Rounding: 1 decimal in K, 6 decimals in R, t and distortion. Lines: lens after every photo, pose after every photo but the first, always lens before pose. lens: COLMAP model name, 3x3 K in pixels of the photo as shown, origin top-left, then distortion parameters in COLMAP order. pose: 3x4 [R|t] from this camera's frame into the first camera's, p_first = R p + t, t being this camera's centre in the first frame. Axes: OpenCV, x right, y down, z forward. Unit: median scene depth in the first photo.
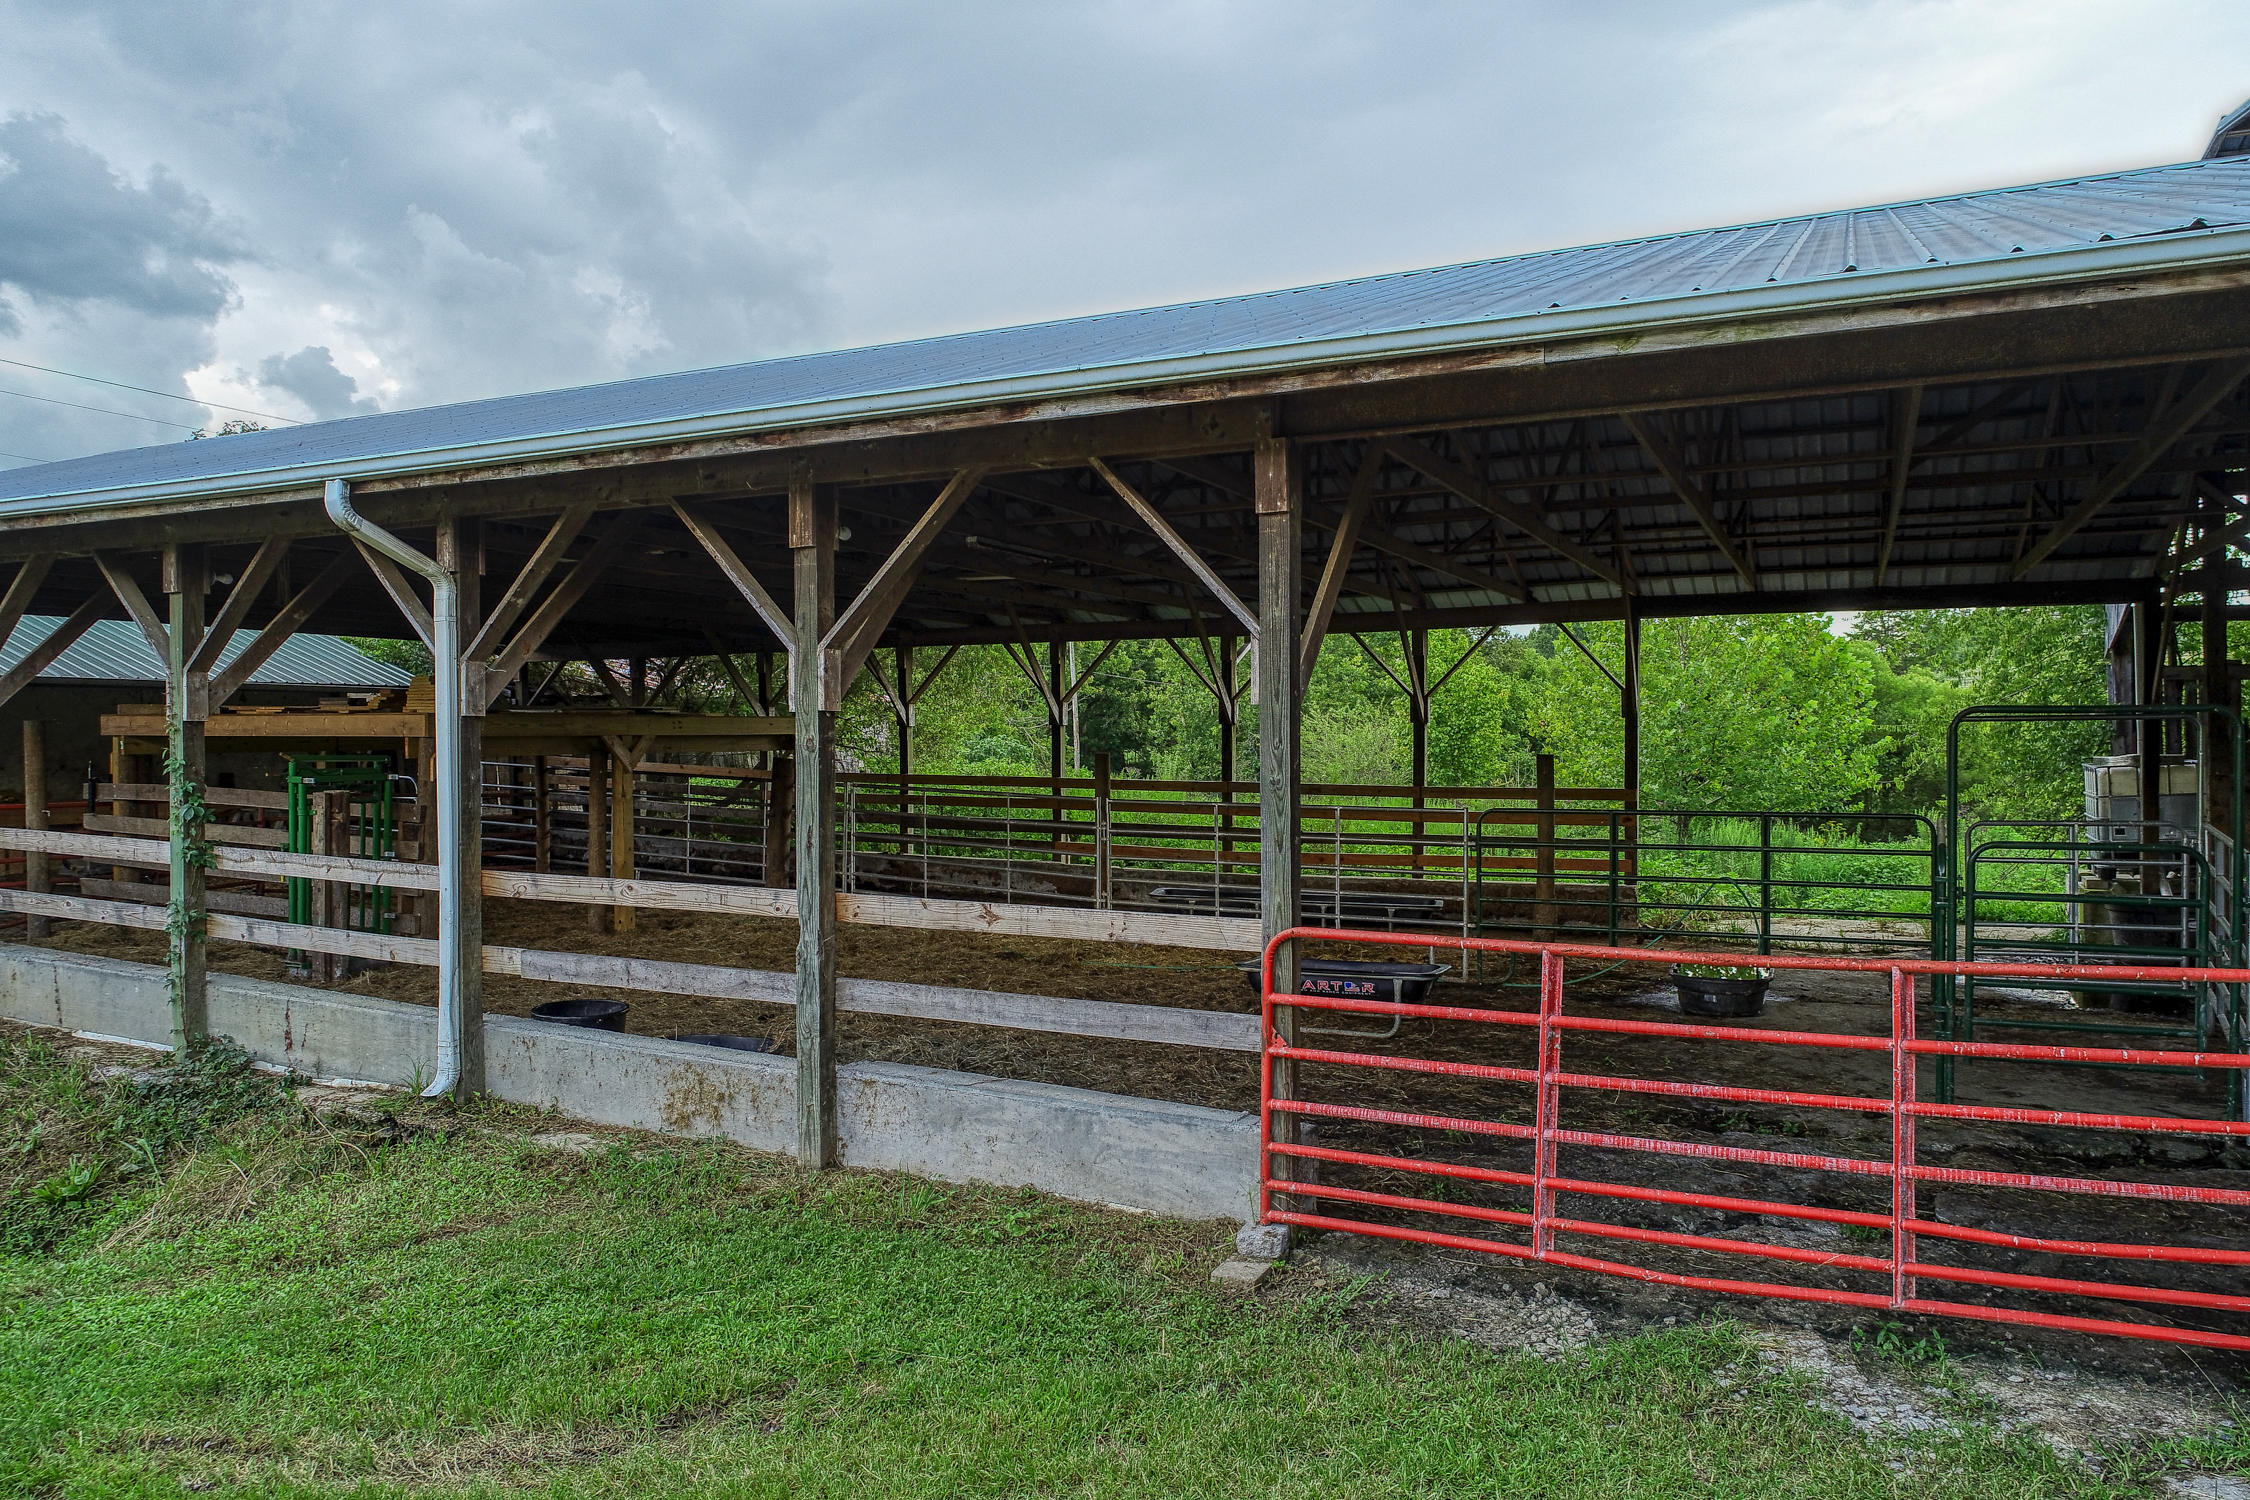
lens RADIAL K [[1516.2, 0, 1125.2], [0, 1516.2, 746.1], [0, 0, 1]] dist [0.004565, -0.005943]
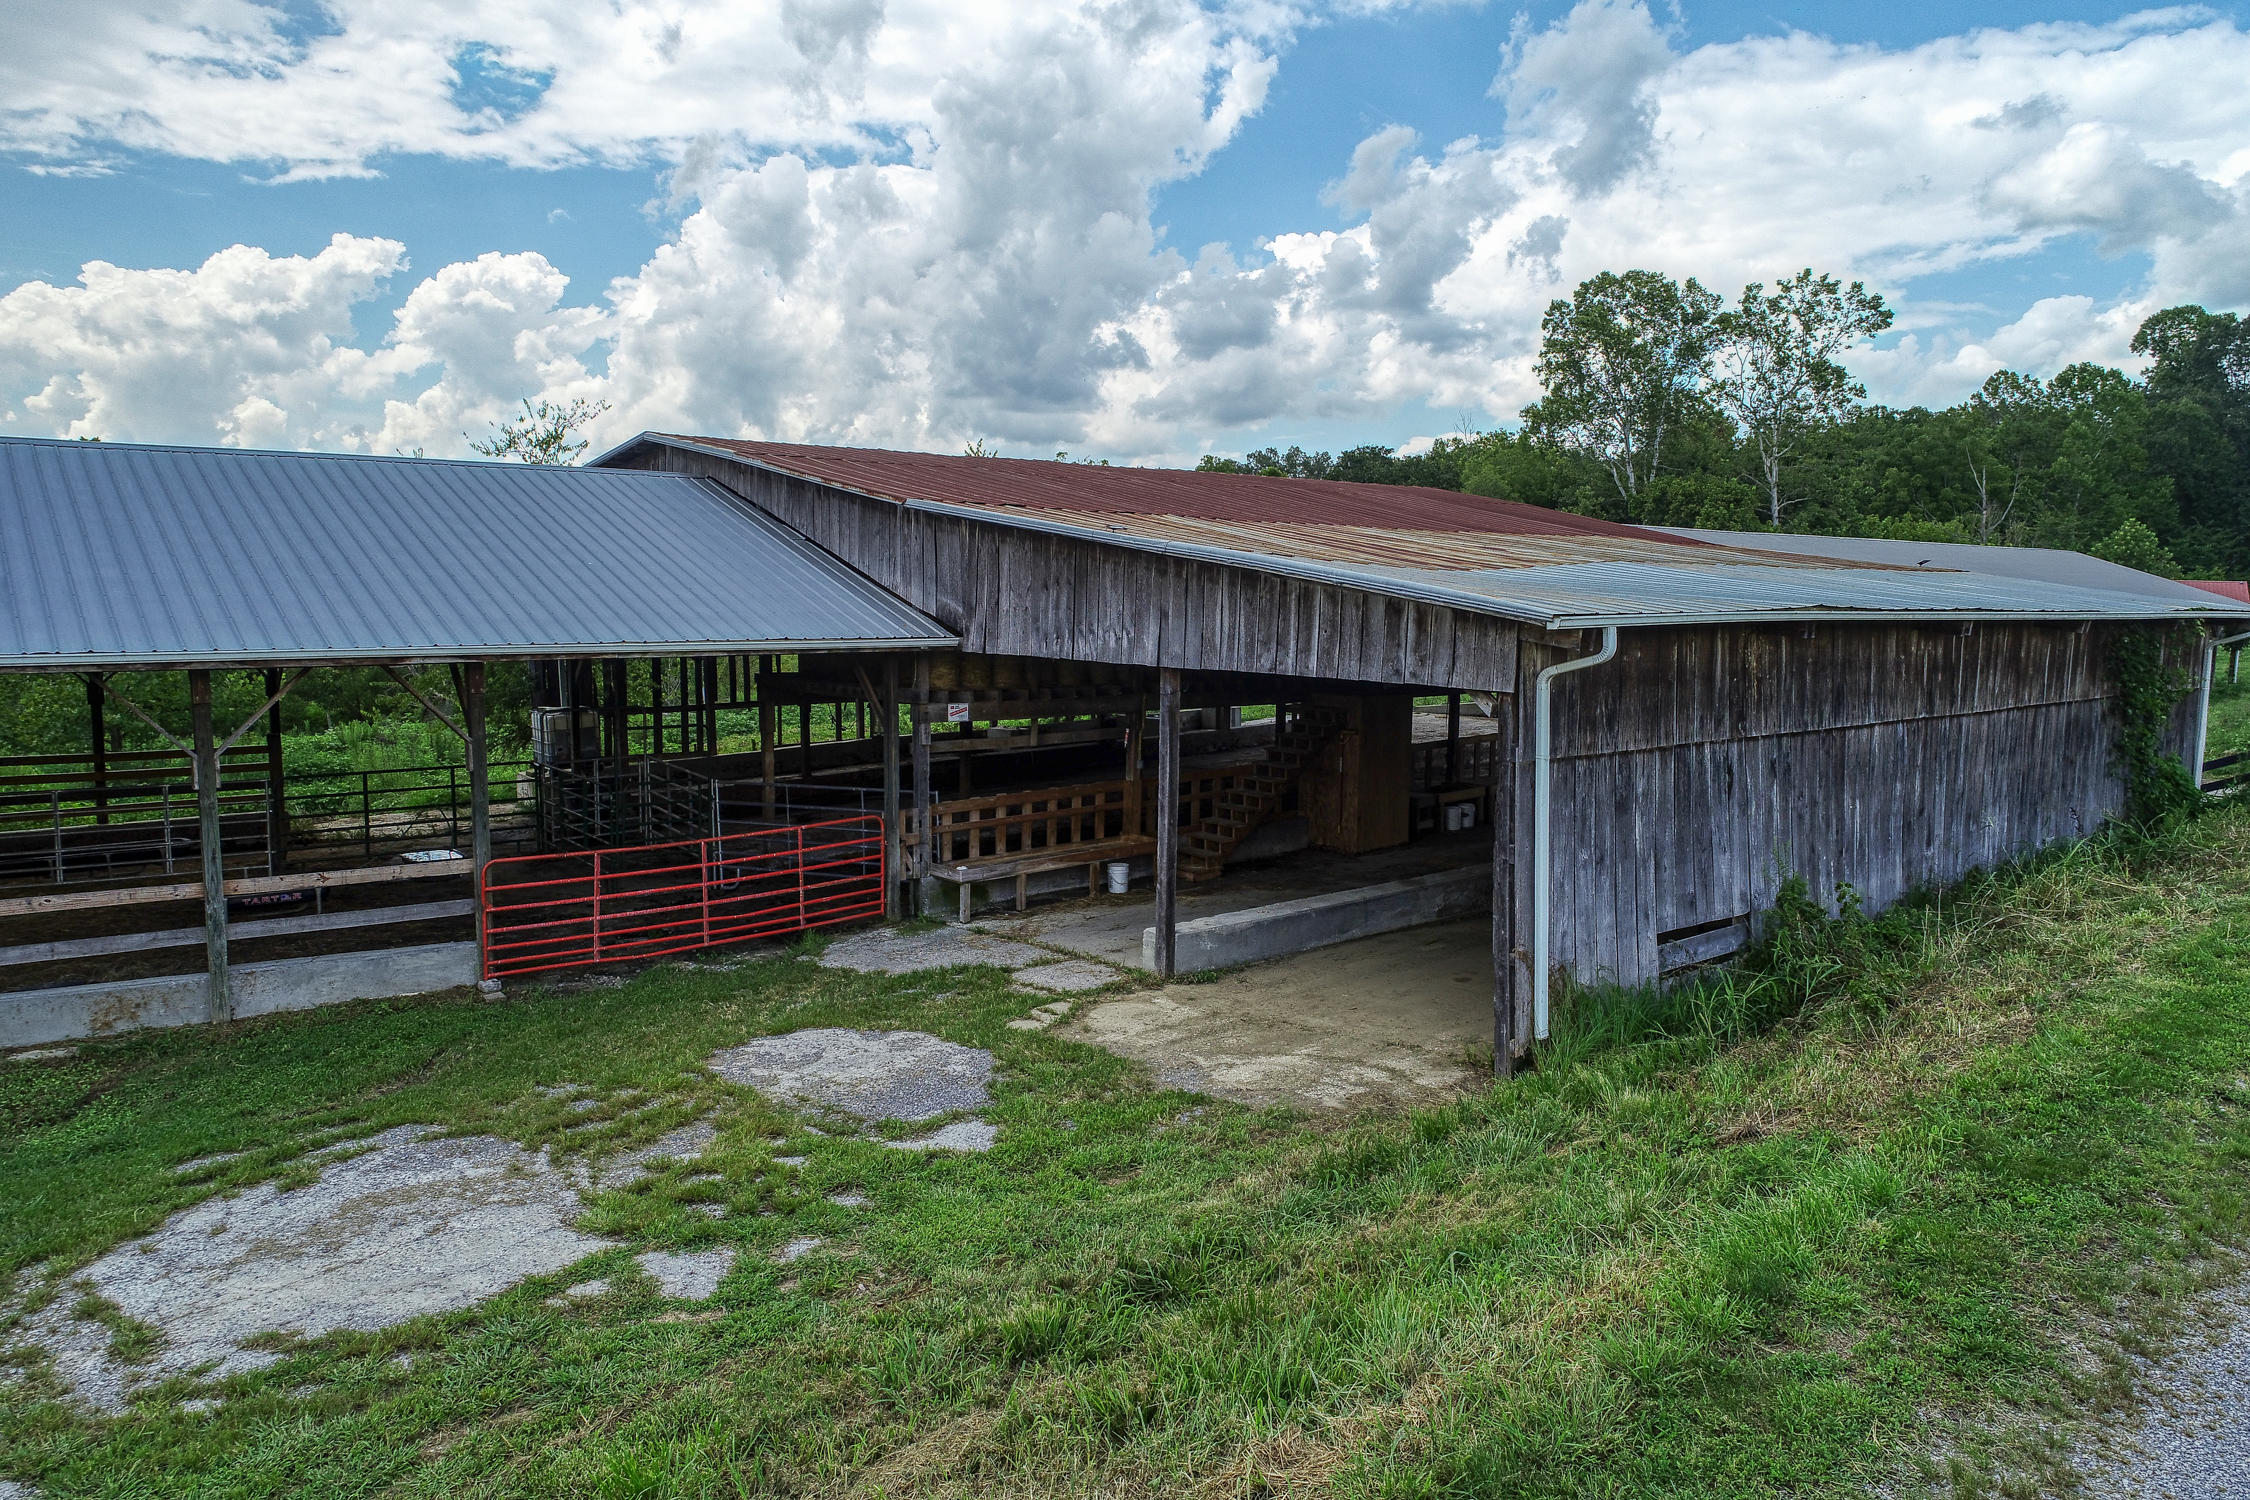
lens RADIAL K [[1516.2, 0, 1125.7], [0, 1516.2, 743.6], [0, 0, 1]] dist [0.004565, -0.005943]
pose [[0.438221, -0.083854, 0.894948, -1.557974], [-0.006765, 0.995303, 0.096569, -0.300391], [-0.898842, -0.048373, 0.435595, -0.951500]]
